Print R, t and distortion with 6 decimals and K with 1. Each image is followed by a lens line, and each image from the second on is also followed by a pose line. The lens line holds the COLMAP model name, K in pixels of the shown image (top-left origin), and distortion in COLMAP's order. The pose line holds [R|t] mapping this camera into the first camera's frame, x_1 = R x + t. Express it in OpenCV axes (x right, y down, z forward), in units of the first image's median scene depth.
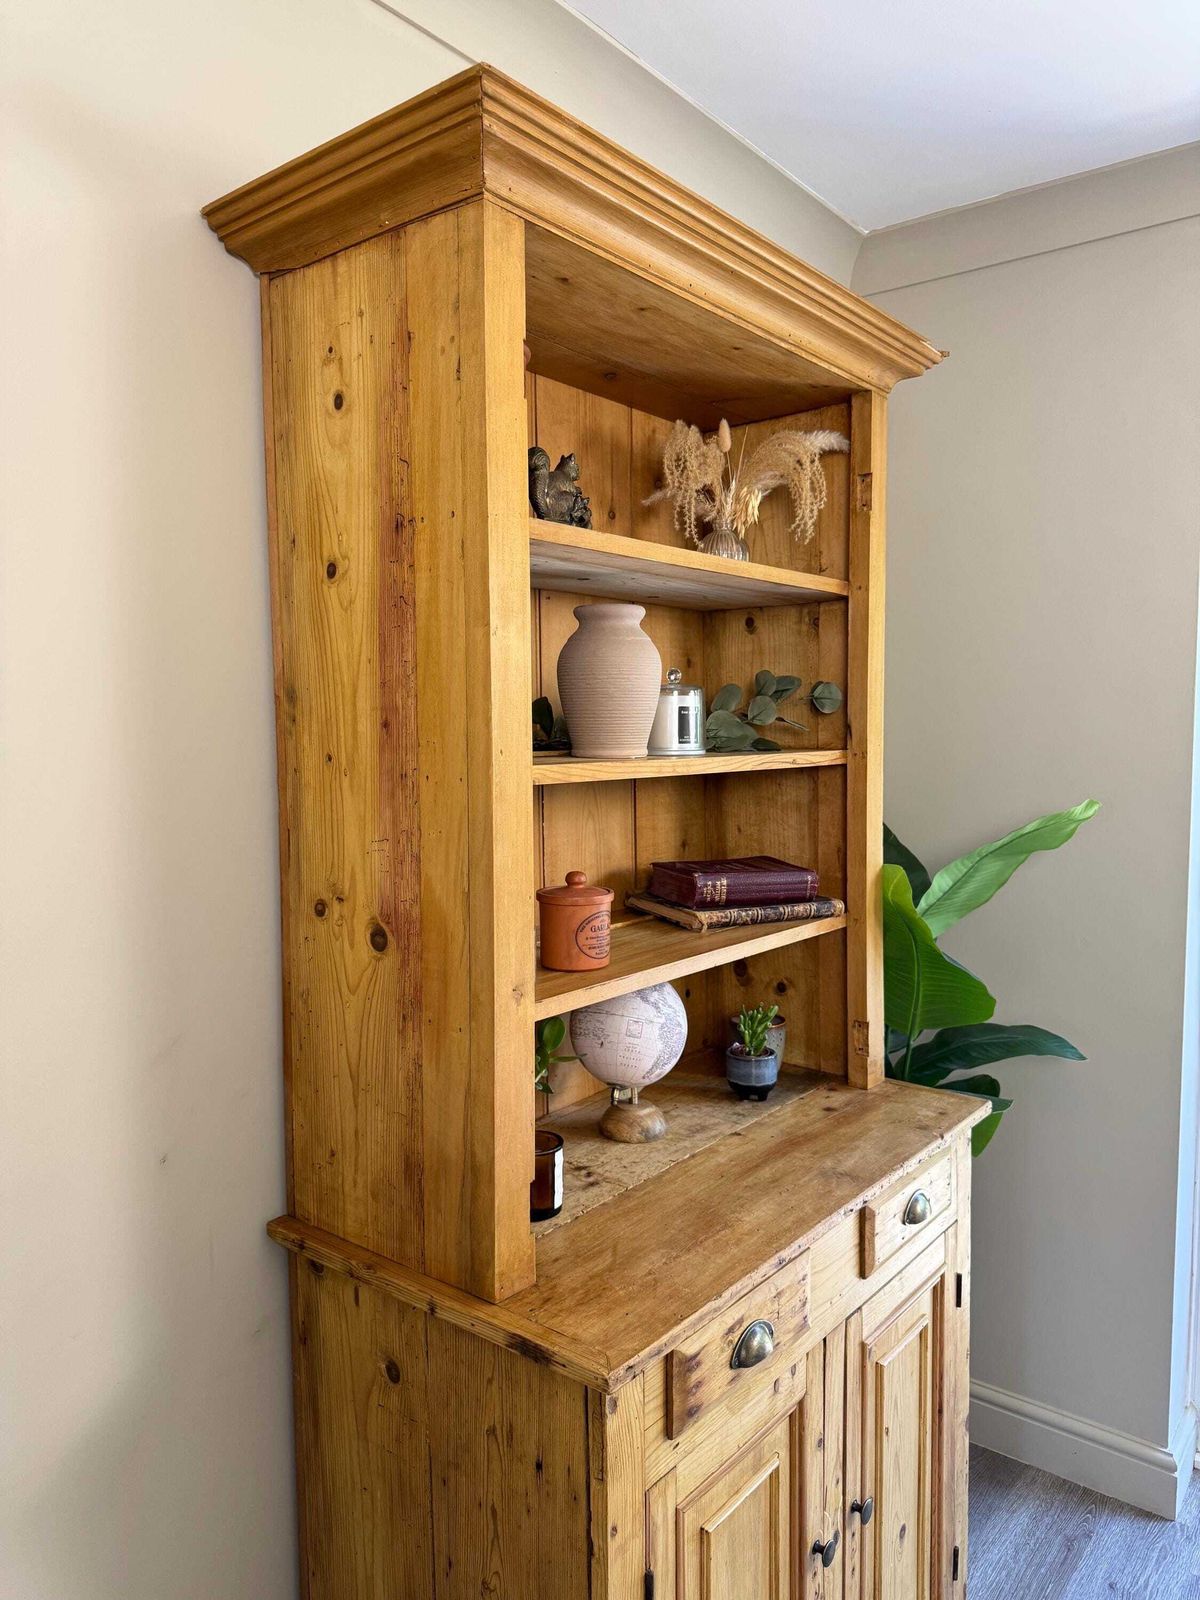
lens RADIAL K [[1148.4, 0, 597.7], [0, 1148.4, 800.7], [0, 0, 1]] dist [0.040321, -0.061411]
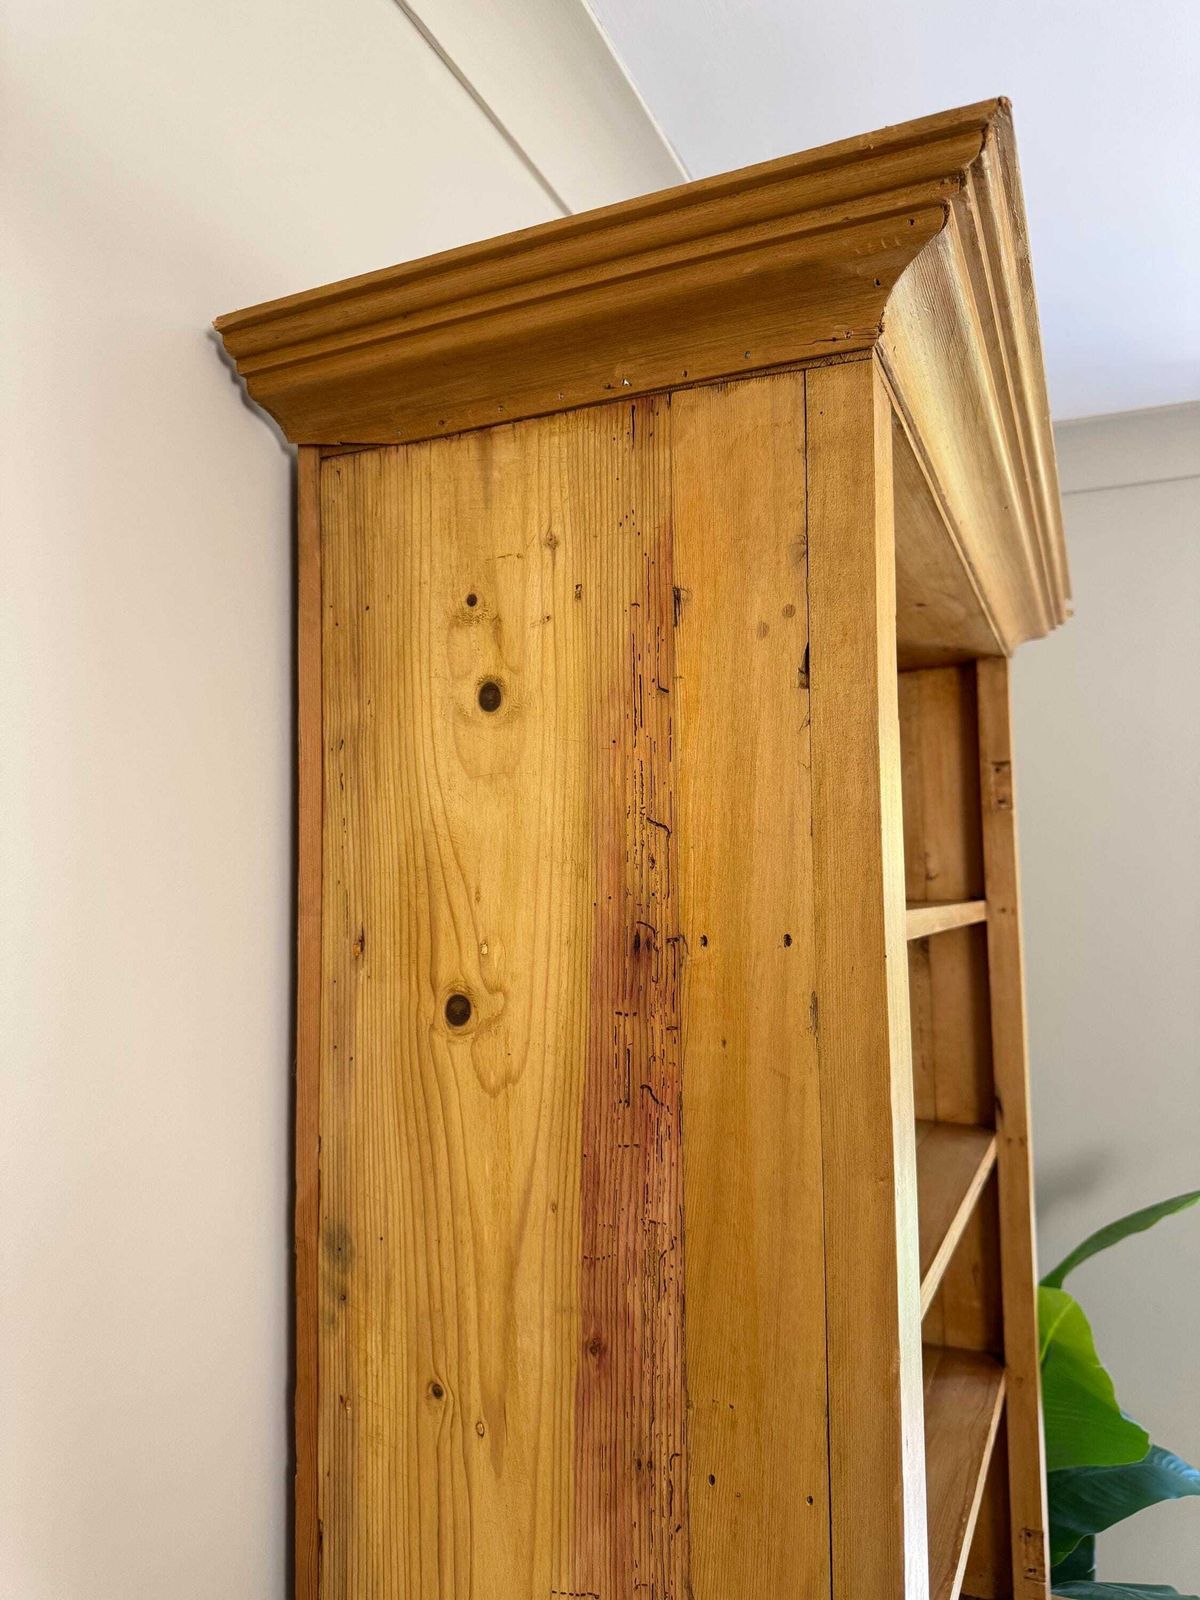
lens RADIAL K [[1135.6, 0, 599.9], [0, 1135.6, 796.1], [0, 0, 1]] dist [0.050721, -0.059872]
pose [[0.964113, 0.014196, 0.265113, -0.314037], [0.024523, 0.989539, -0.142168, -0.227144], [-0.264358, 0.143568, 0.953679, 0.504032]]
